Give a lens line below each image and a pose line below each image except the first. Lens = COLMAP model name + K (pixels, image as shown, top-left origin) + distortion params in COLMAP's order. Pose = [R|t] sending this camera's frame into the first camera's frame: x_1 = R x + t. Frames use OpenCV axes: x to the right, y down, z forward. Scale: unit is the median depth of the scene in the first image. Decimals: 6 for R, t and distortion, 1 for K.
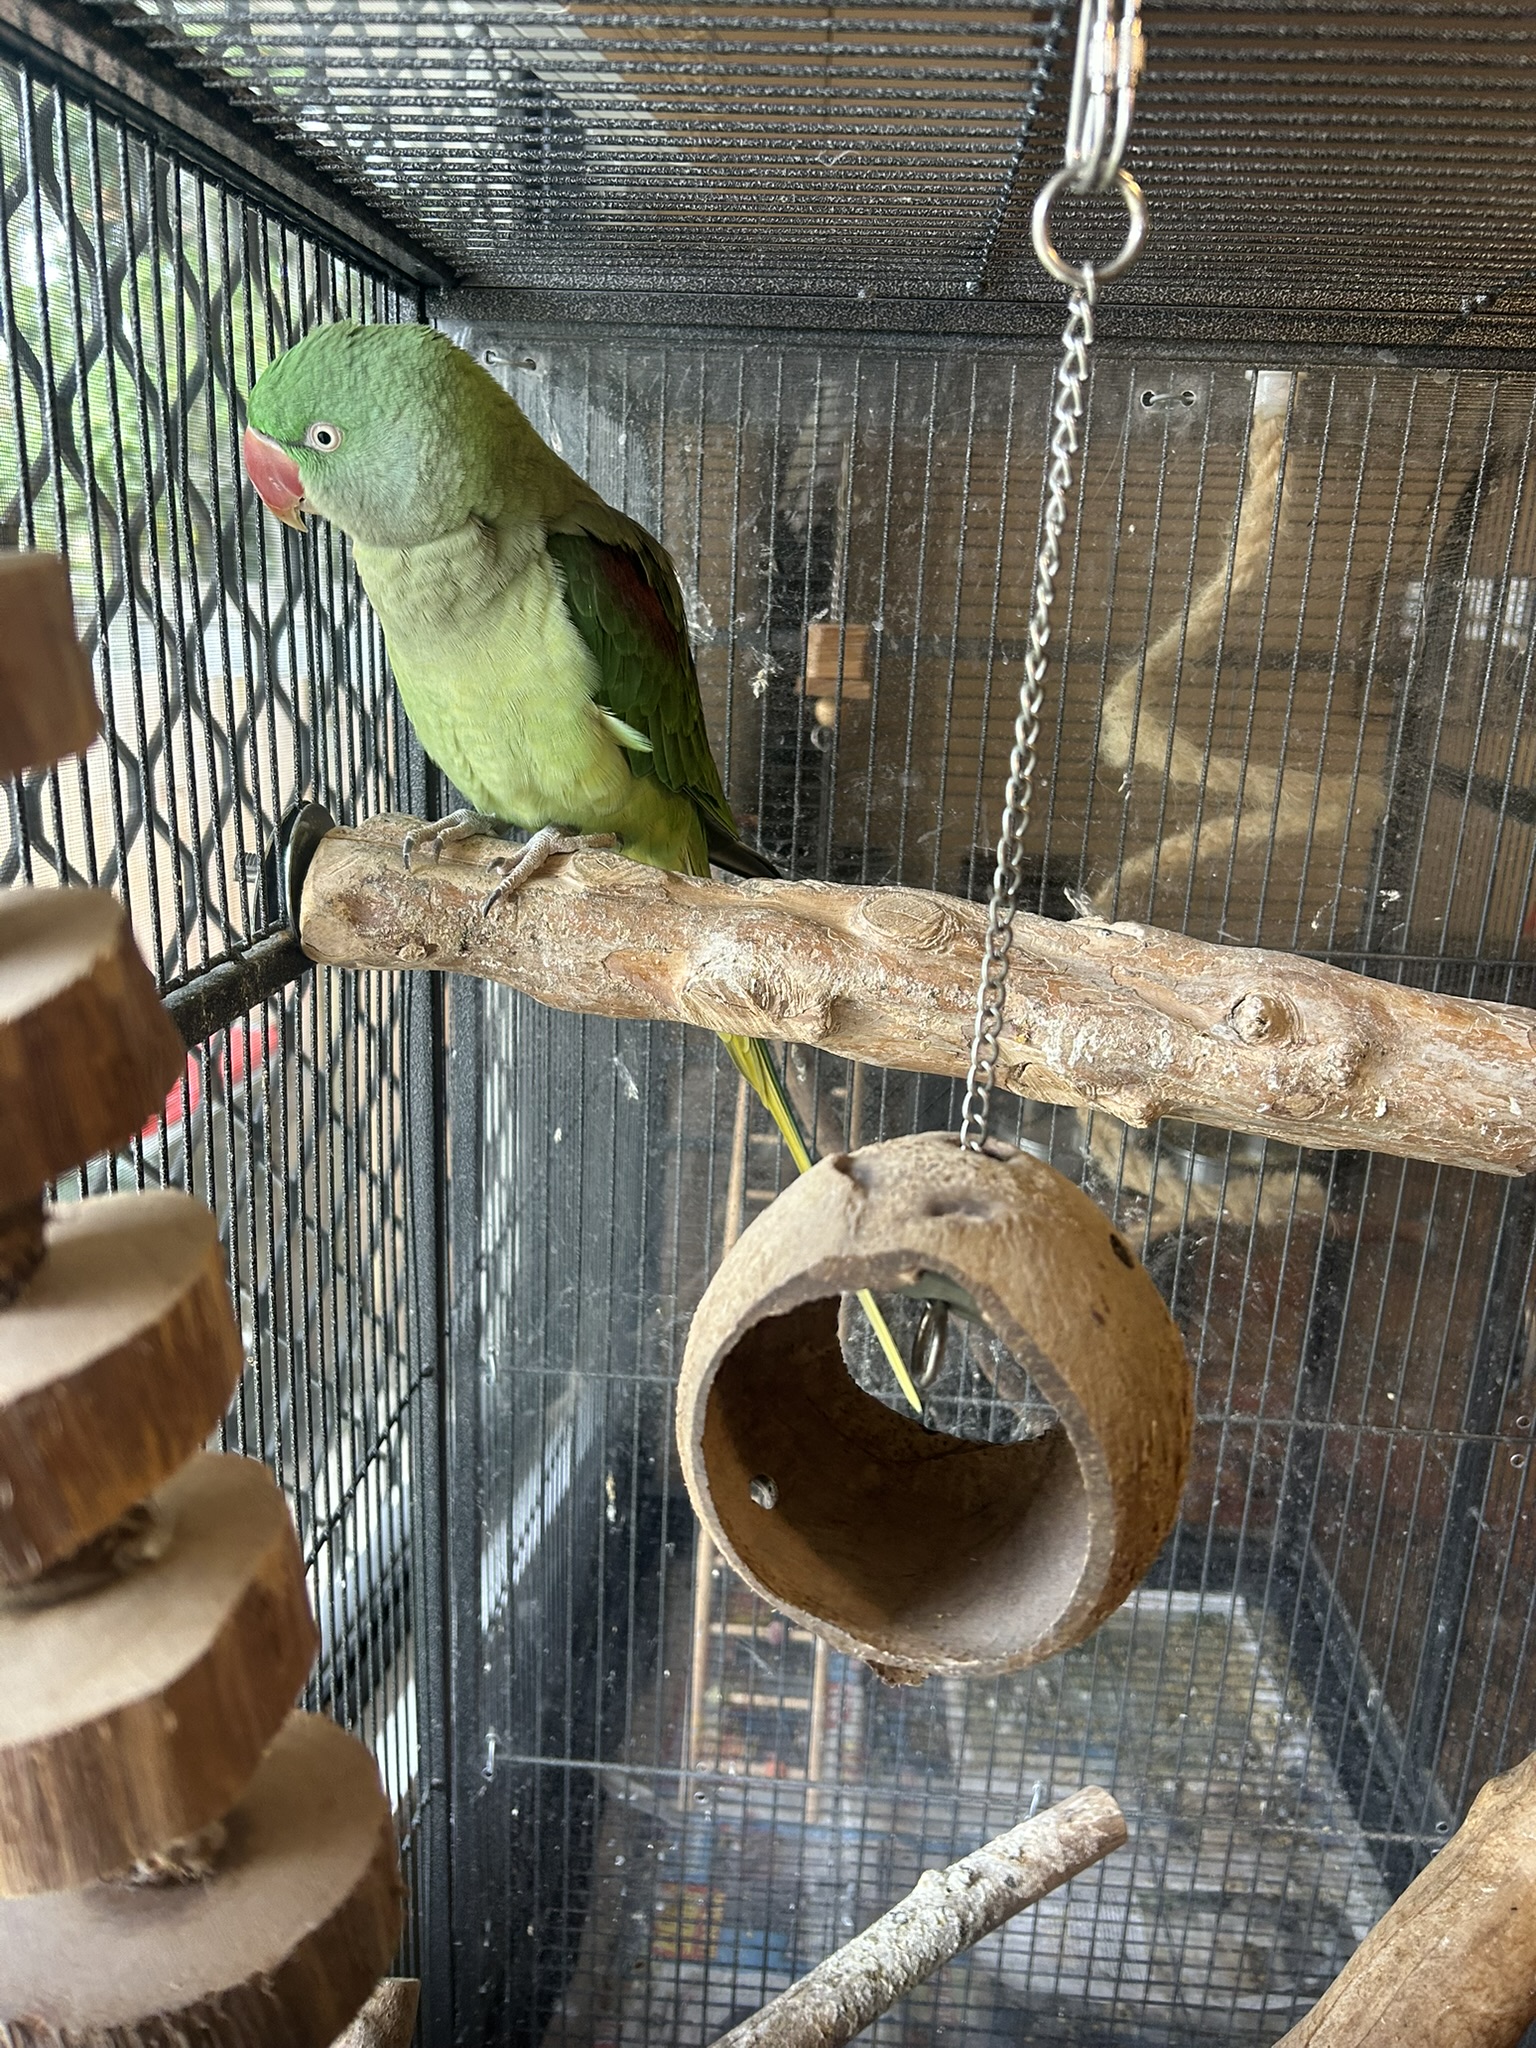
lens RADIAL K [[1719.7, 0, 768.3], [0, 1719.7, 1144.6], [0, 0, 1]] dist [0.002021, -0.017808]
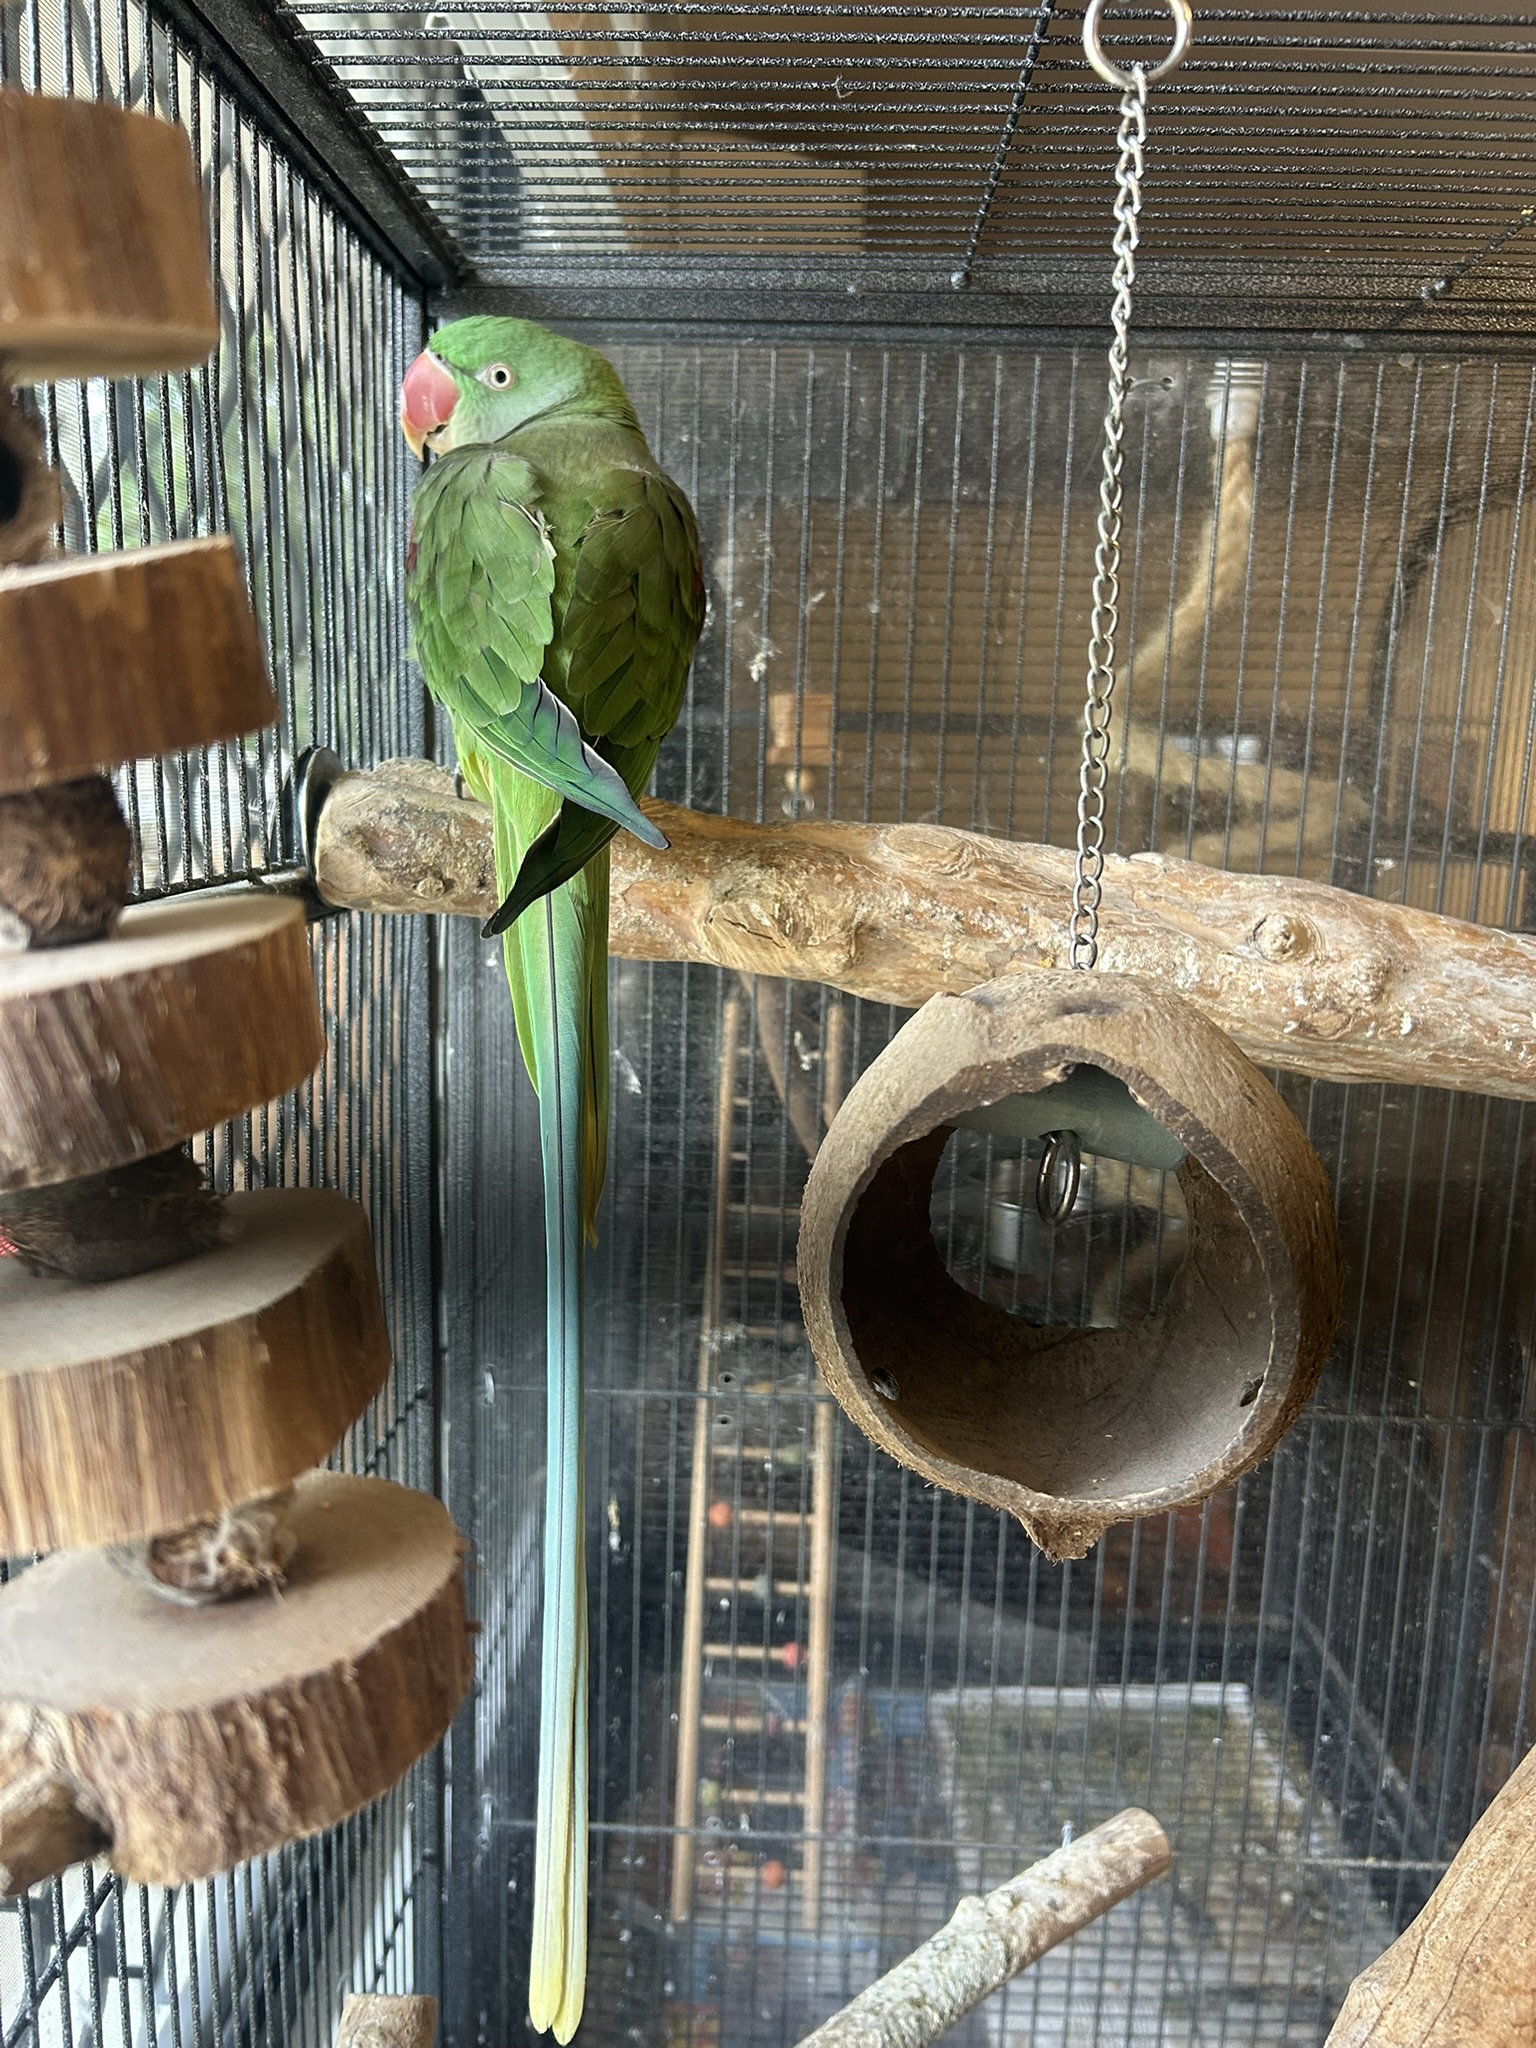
lens RADIAL K [[1741.6, 0, 766.6], [0, 1741.6, 1153.5], [0, 0, 1]] dist [-0.014071, 0.004866]
pose [[0.998869, -0.024149, 0.040948, -0.052474], [0.028502, 0.993601, -0.109291, 0.137640], [-0.038047, 0.110335, 0.993166, 0.017584]]
